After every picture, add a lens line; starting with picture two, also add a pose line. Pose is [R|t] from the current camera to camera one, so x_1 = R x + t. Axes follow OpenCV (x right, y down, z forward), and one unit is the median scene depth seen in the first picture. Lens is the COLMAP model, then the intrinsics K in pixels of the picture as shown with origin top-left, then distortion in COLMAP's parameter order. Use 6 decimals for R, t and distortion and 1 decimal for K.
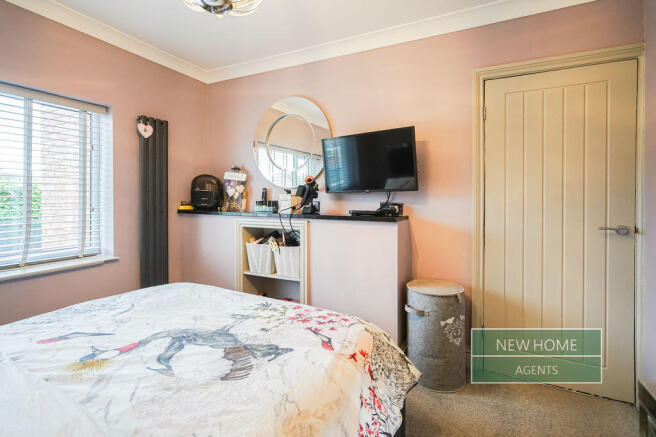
lens RADIAL K [[306.1, 0, 326.5], [0, 306.1, 201.4], [0, 0, 1]] dist [-0.001659, 0.000006]
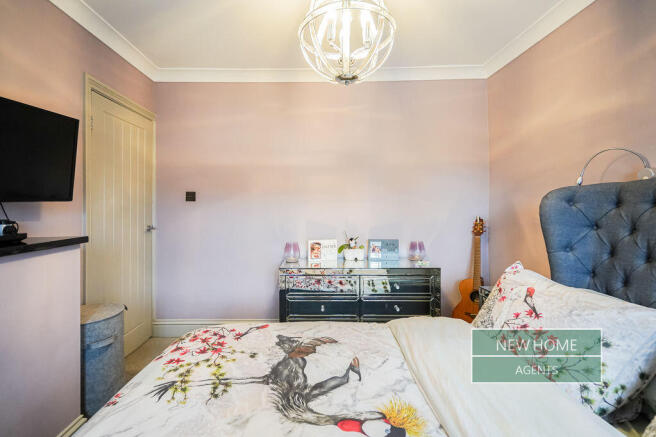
lens RADIAL K [[306.1, 0, 326.5], [0, 306.1, 201.4], [0, 0, 1]] dist [-0.001659, 0.000006]
pose [[-0.497421, 0.005184, 0.867494, -1.053370], [0.011864, 0.999929, 0.000827, -0.044194], [-0.867428, 0.010703, -0.497447, 1.185373]]
